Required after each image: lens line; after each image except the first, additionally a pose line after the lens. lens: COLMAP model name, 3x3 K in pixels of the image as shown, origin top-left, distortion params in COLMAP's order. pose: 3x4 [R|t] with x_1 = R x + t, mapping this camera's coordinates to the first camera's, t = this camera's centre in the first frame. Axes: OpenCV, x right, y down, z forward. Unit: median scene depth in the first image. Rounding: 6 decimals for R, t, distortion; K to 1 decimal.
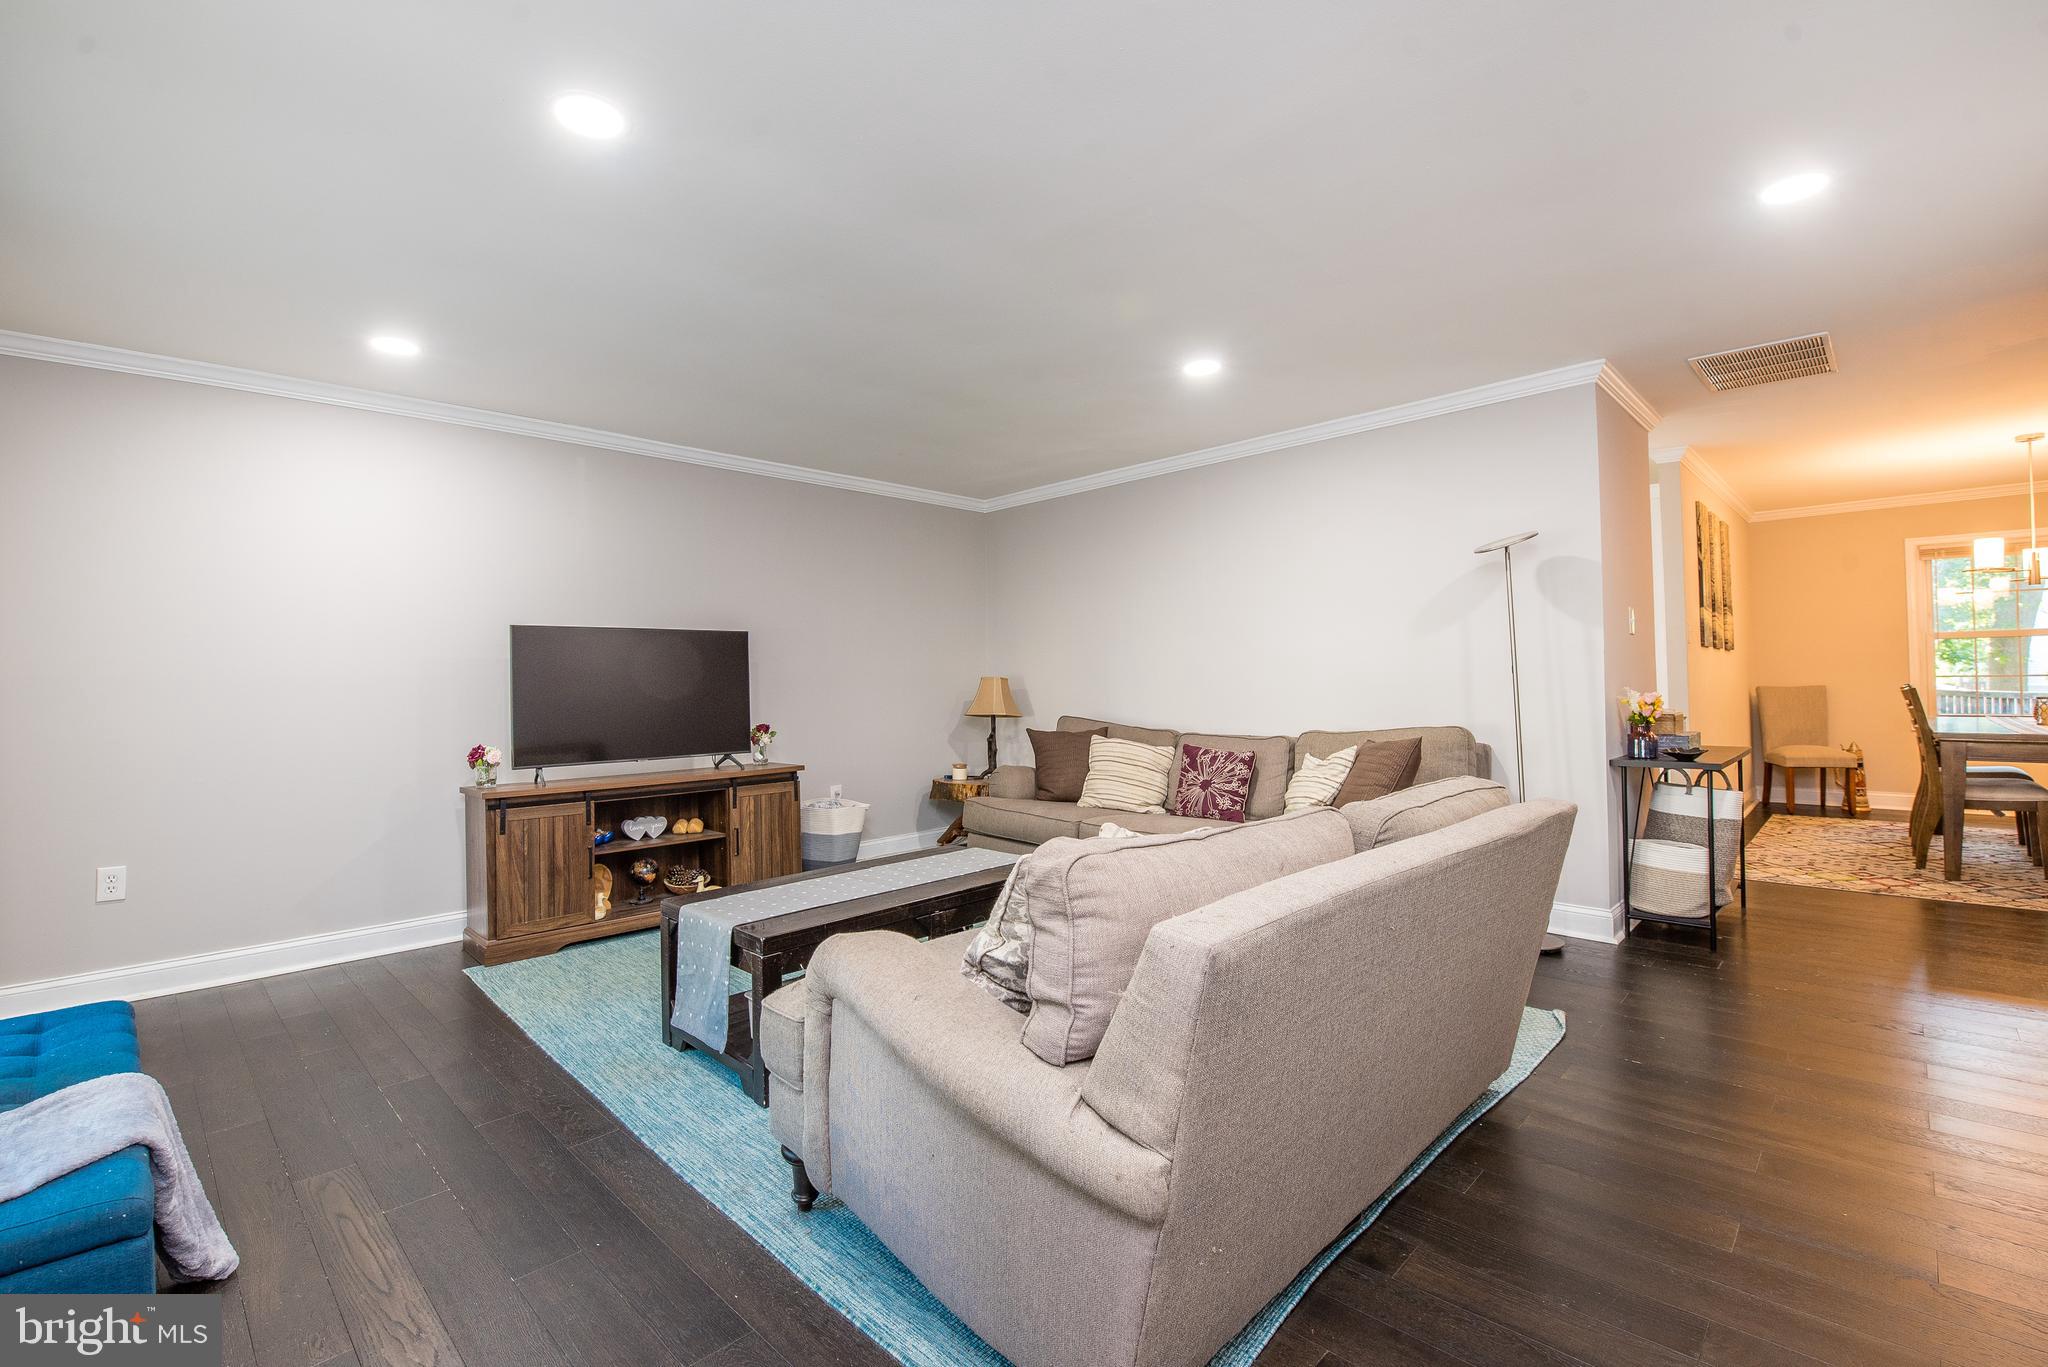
lens RADIAL K [[904.3, 0, 1024.0], [0, 904.3, 683.5], [0, 0, 1]] dist [0.001059, 0.000105]
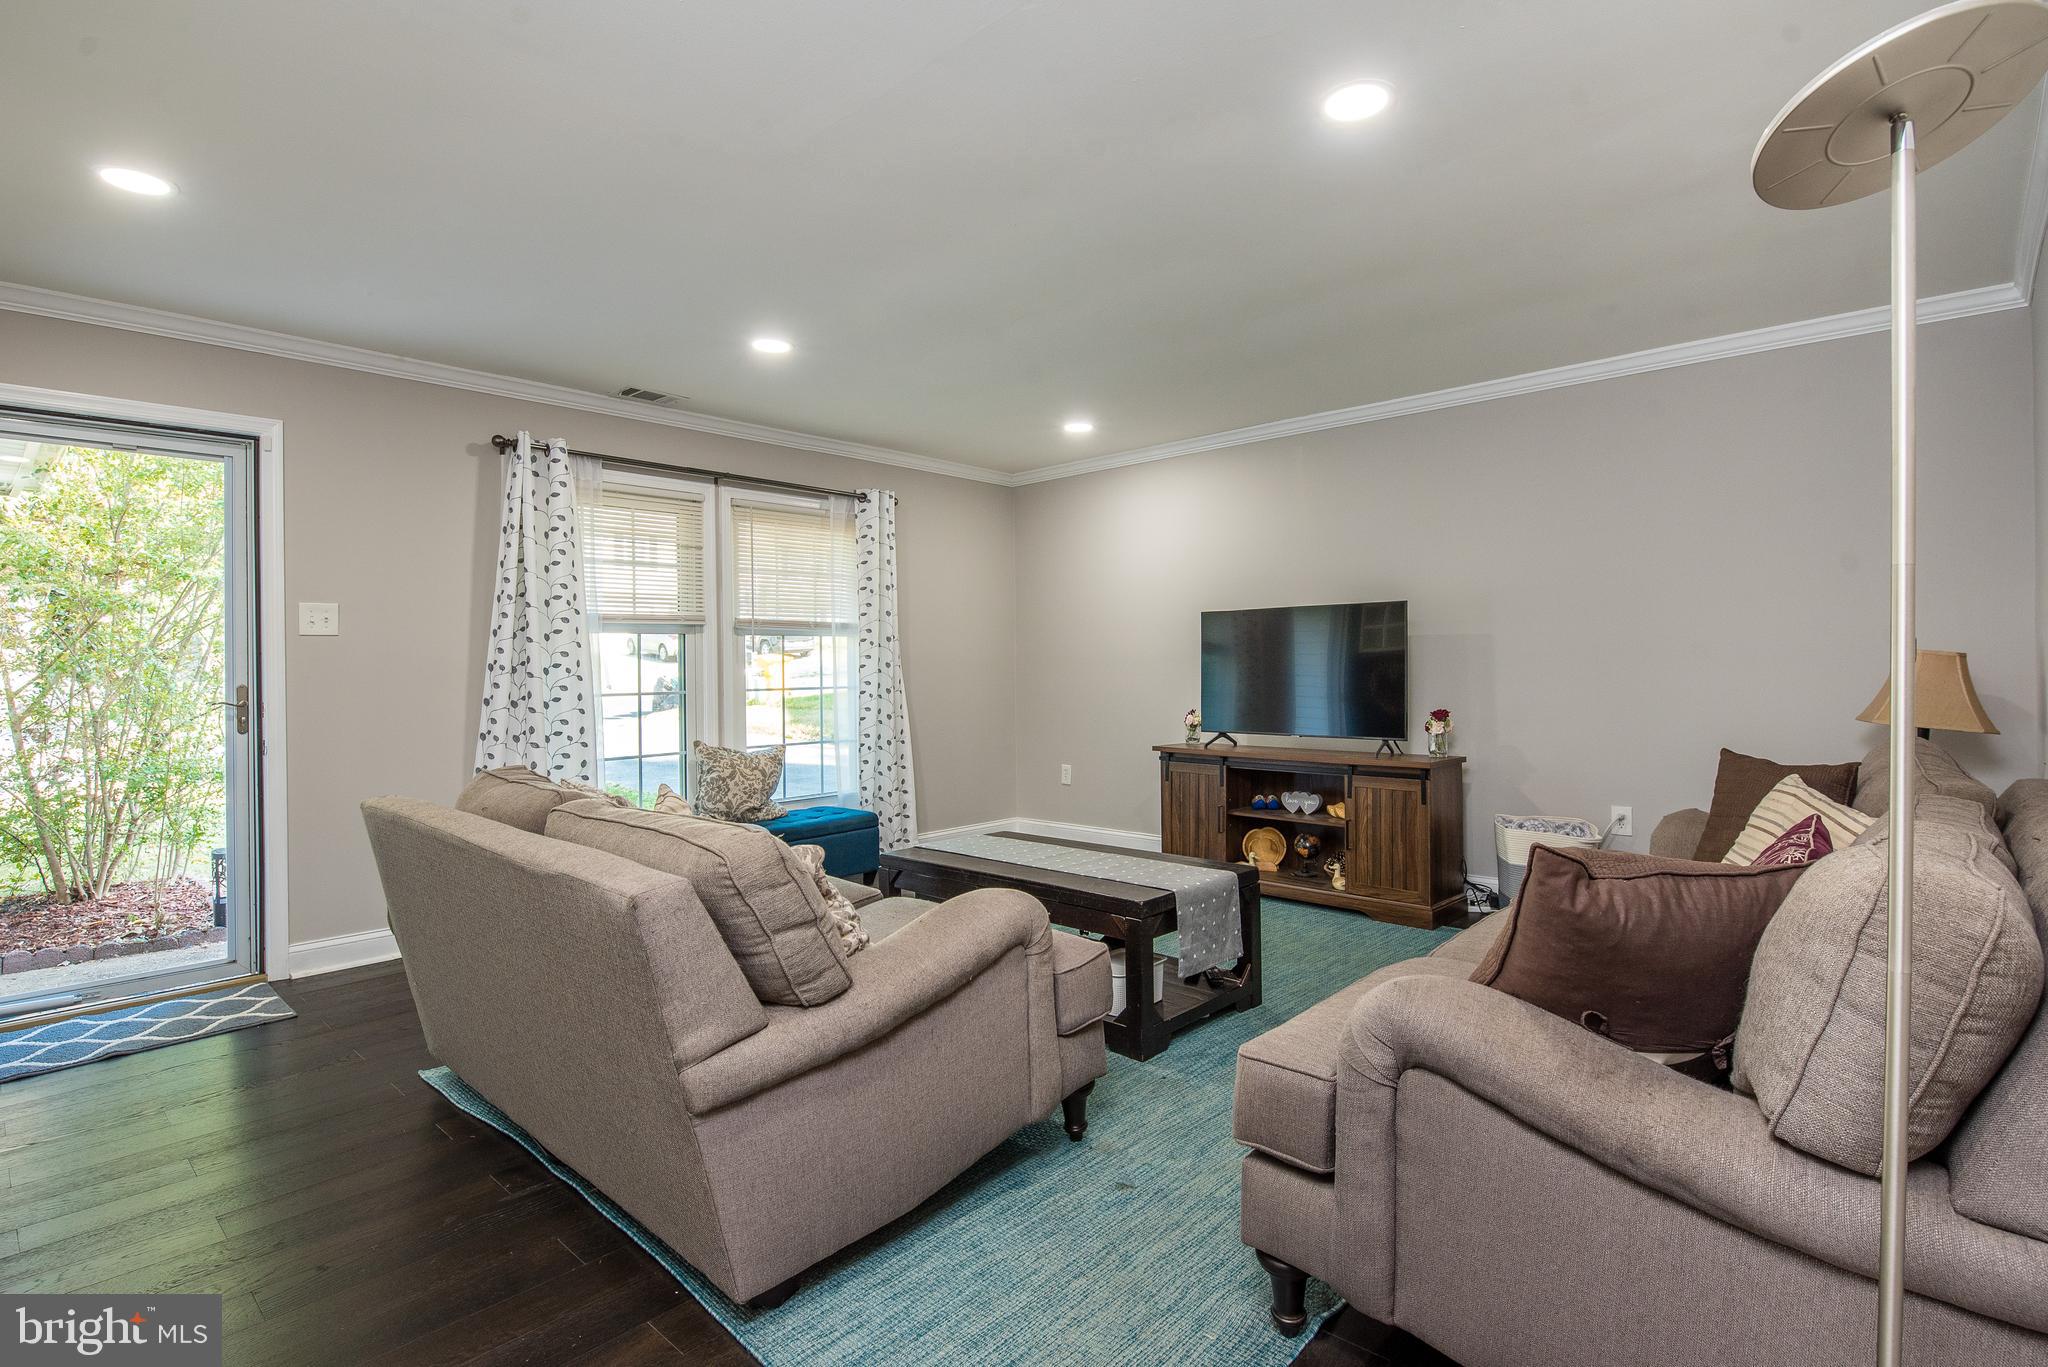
lens RADIAL K [[975.0, 0, 1024.0], [0, 975.0, 683.5], [0, 0, 1]] dist [-0.001583, -0.000134]
pose [[0.036259, 0.032541, -0.998813, 0.658588], [0.004280, 0.999455, 0.032717, -0.011830], [0.999333, -0.005461, 0.036100, 0.645648]]
